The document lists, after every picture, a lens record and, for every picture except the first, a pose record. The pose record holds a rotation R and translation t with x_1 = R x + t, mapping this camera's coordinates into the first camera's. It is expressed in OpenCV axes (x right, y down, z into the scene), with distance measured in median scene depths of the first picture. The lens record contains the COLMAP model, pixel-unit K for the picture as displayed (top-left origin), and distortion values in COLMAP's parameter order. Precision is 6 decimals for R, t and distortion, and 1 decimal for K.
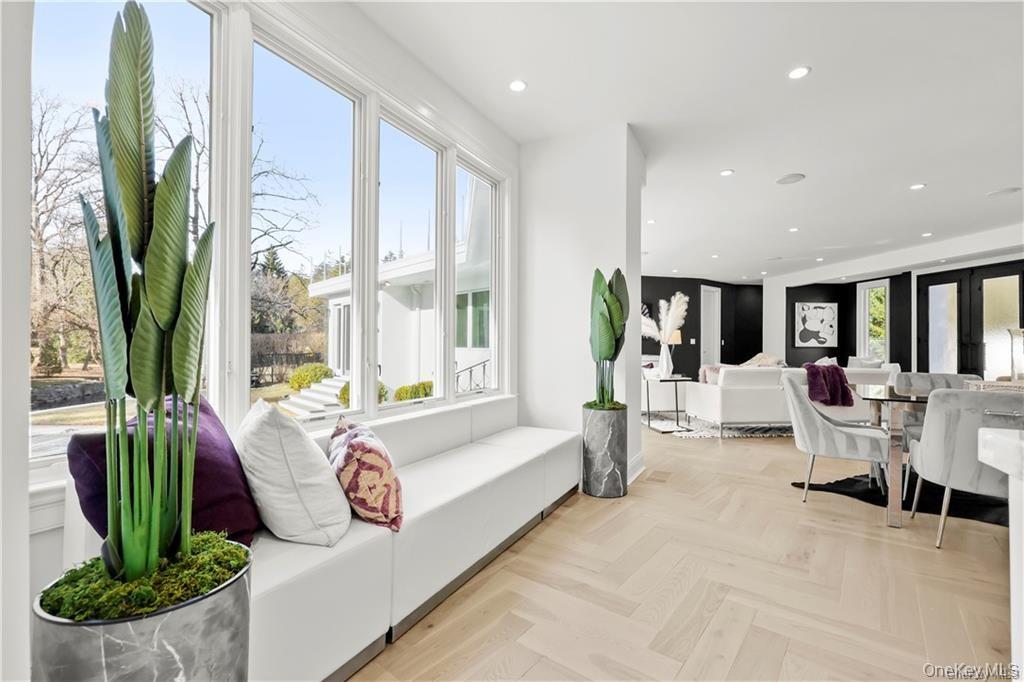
lens RADIAL K [[468.0, 0, 512.0], [0, 468.0, 341.0], [0, 0, 1]] dist [-0.000097, -0.000417]
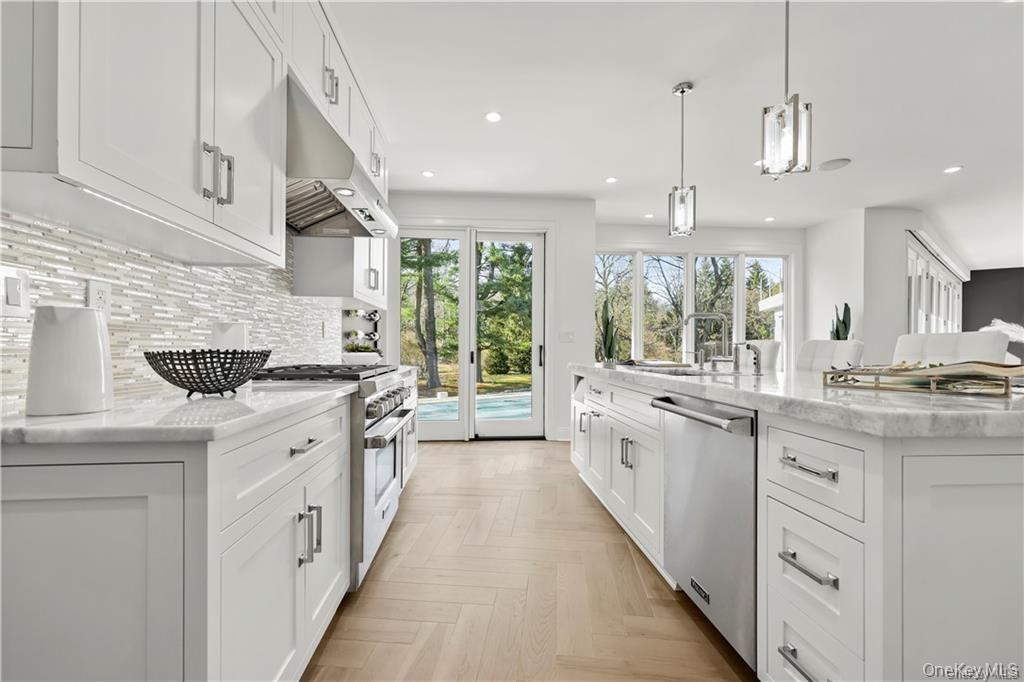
lens RADIAL K [[429.1, 0, 512.0], [0, 429.1, 341.0], [0, 0, 1]] dist [0.001590, 0.000218]
pose [[0.532655, -0.017158, -0.846158, 0.281218], [0.007045, 0.999850, -0.015839, -0.002239], [0.846303, 0.002476, 0.532696, -0.261129]]
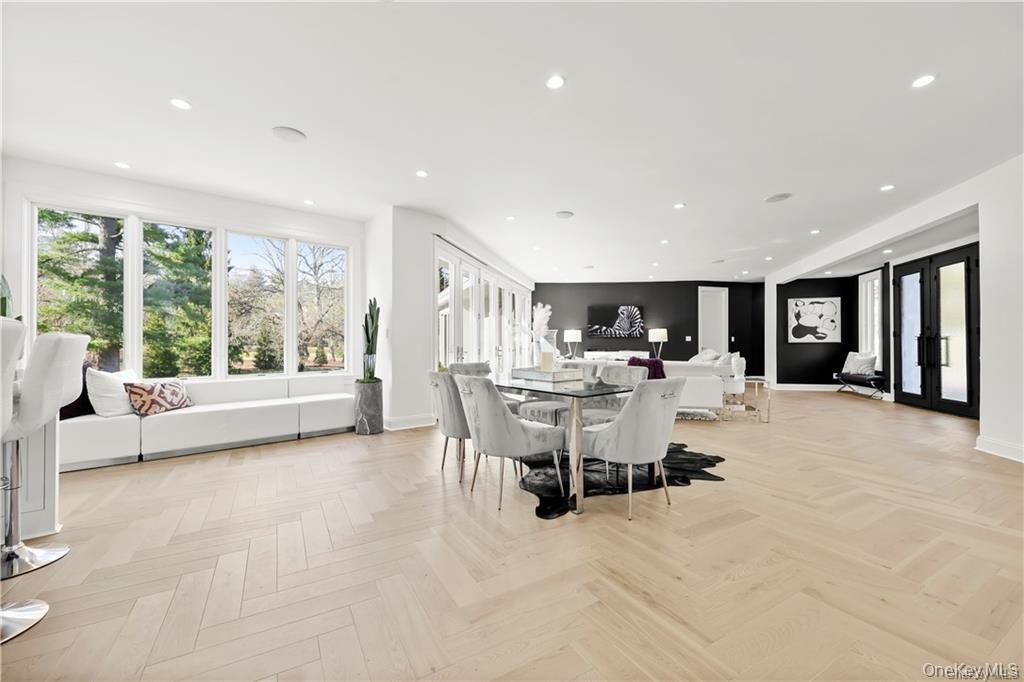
lens RADIAL K [[409.0, 0, 512.0], [0, 409.0, 341.0], [0, 0, 1]] dist [-0.001121, -0.000027]
pose [[0.923051, -0.011509, -0.384506, 0.394084], [0.012827, 0.999917, 0.000864, 0.000462], [0.384464, -0.005729, 0.923122, -0.046645]]
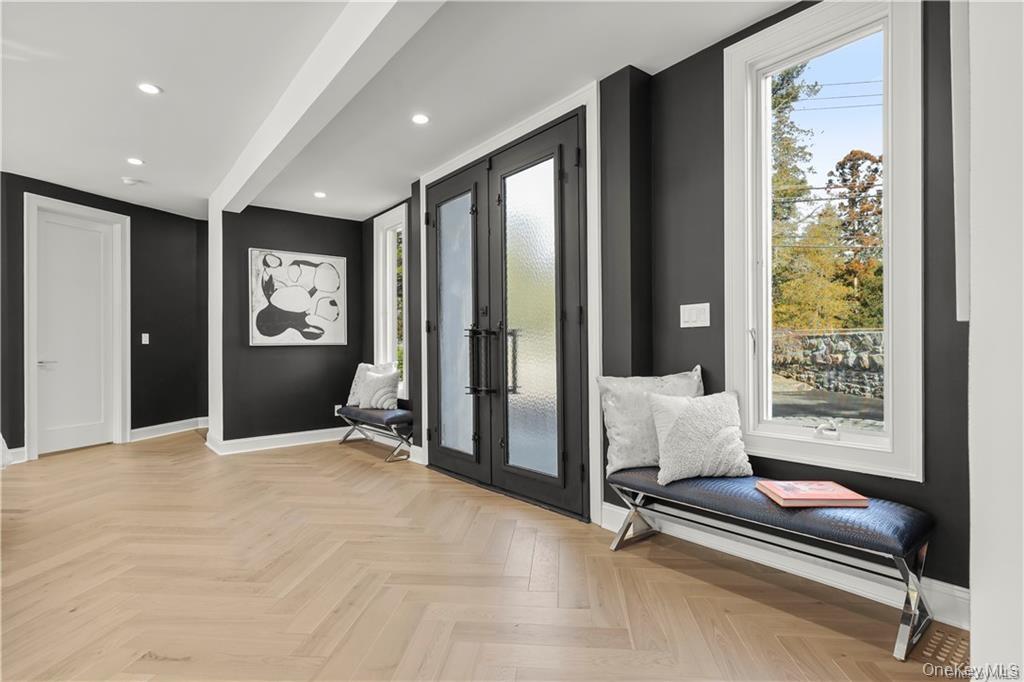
lens RADIAL K [[504.9, 0, 512.0], [0, 504.9, 341.0], [0, 0, 1]] dist [0.003001, 0.000215]
pose [[0.850343, -0.010352, 0.526127, 0.565006], [0.010765, 0.999939, 0.002275, 0.009435], [-0.526118, 0.003730, 0.850403, 0.448918]]
